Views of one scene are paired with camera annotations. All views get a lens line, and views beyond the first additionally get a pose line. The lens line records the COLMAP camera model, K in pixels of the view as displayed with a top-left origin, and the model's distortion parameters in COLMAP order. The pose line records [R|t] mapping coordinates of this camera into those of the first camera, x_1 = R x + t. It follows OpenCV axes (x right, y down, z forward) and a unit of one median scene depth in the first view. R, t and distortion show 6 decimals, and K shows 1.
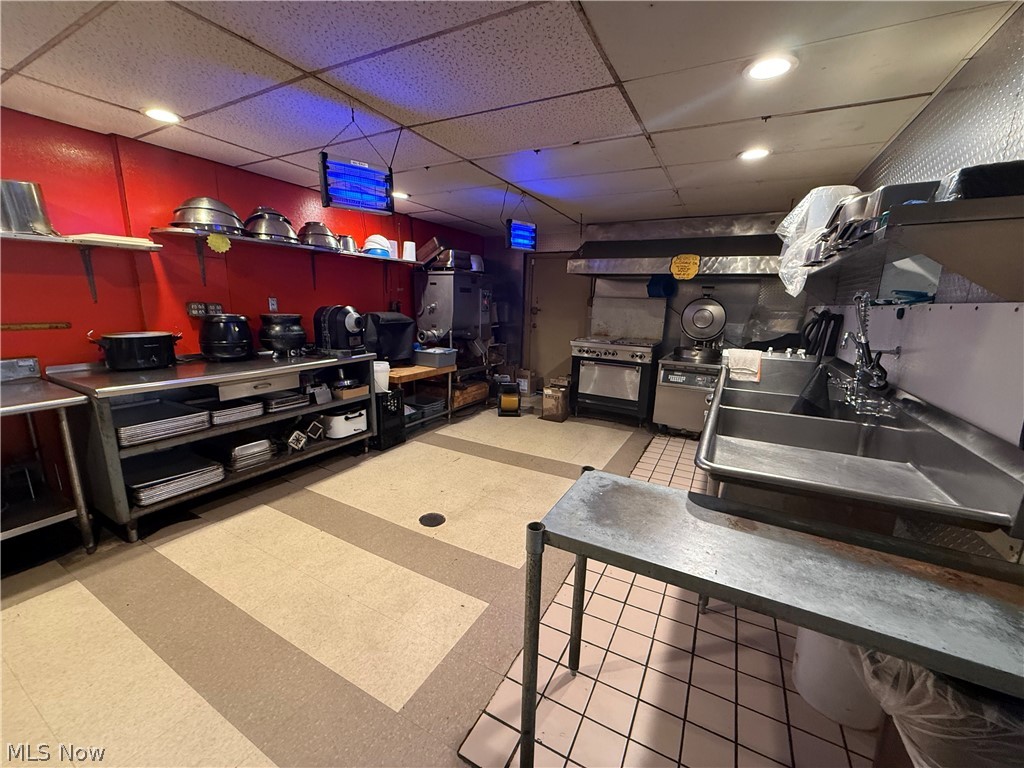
lens RADIAL K [[409.1, 0, 509.0], [0, 409.1, 388.0], [0, 0, 1]] dist [-0.002119, 0.000455]
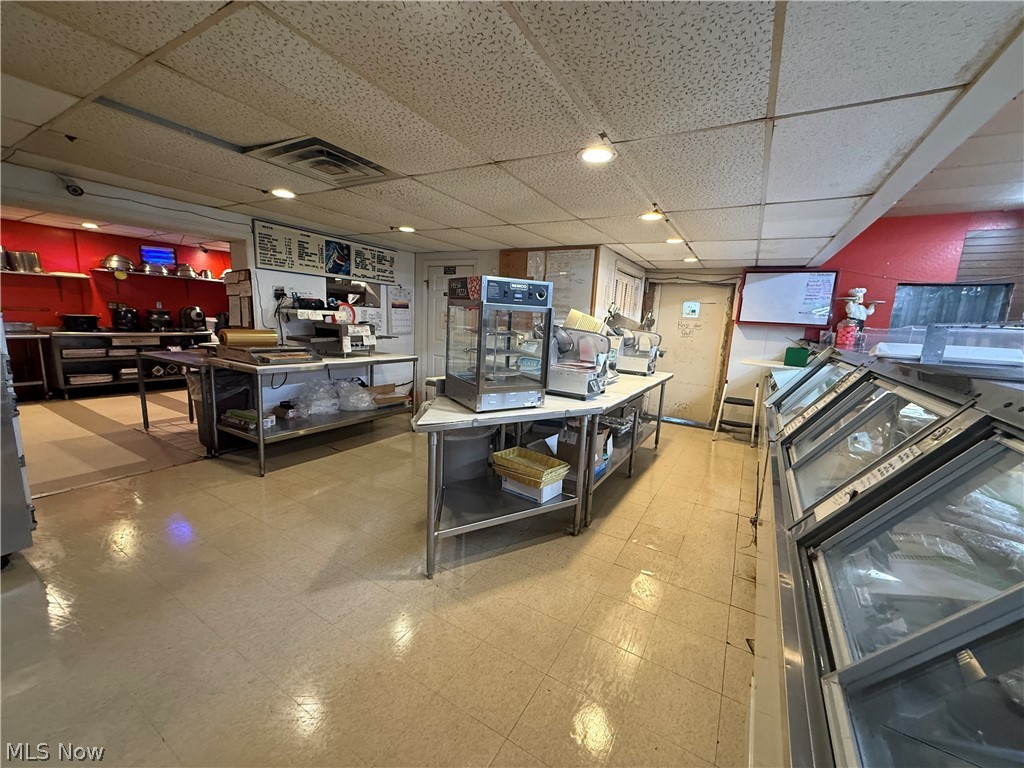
lens RADIAL K [[409.1, 0, 511.1], [0, 409.1, 386.3], [0, 0, 1]] dist [-0.002119, 0.000455]
pose [[0.999134, 0.025415, -0.032943, 0.945417], [-0.027072, 0.998338, -0.050873, 0.189359], [0.031595, 0.051721, 0.998162, -0.701795]]
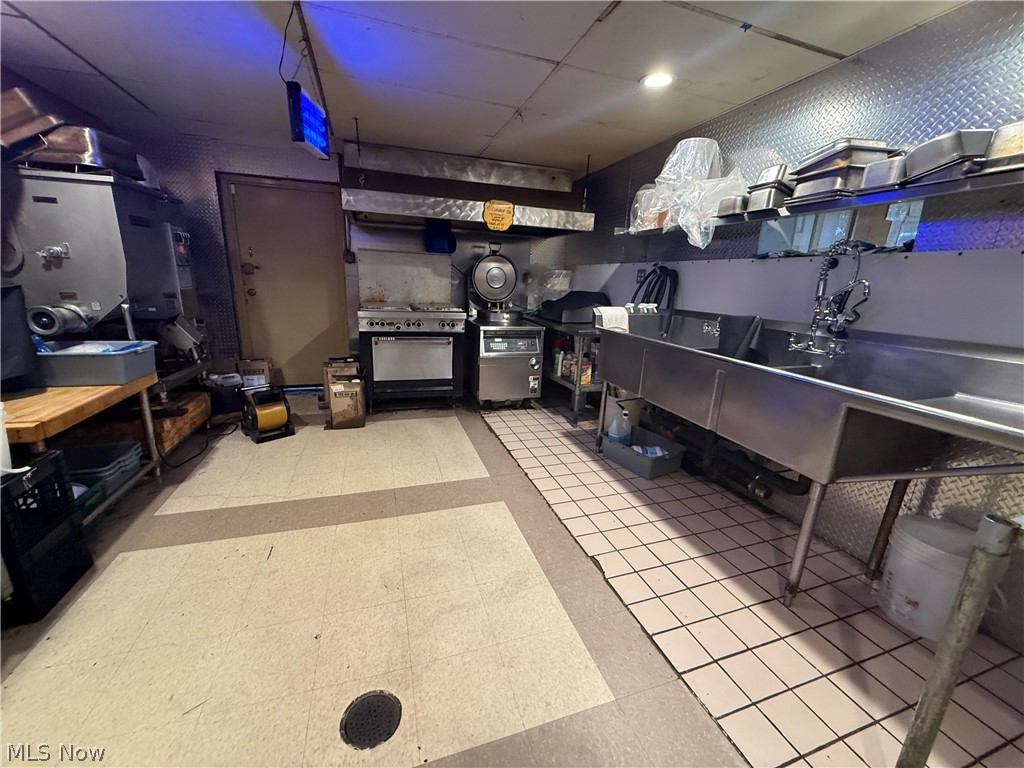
lens RADIAL K [[409.1, 0, 512.4], [0, 409.1, 387.4], [0, 0, 1]] dist [-0.002119, 0.000455]
pose [[0.683269, -0.191547, 0.704594, -0.206565], [0.135171, 0.981480, 0.135741, -0.050488], [-0.717546, 0.002493, 0.696507, 0.355639]]
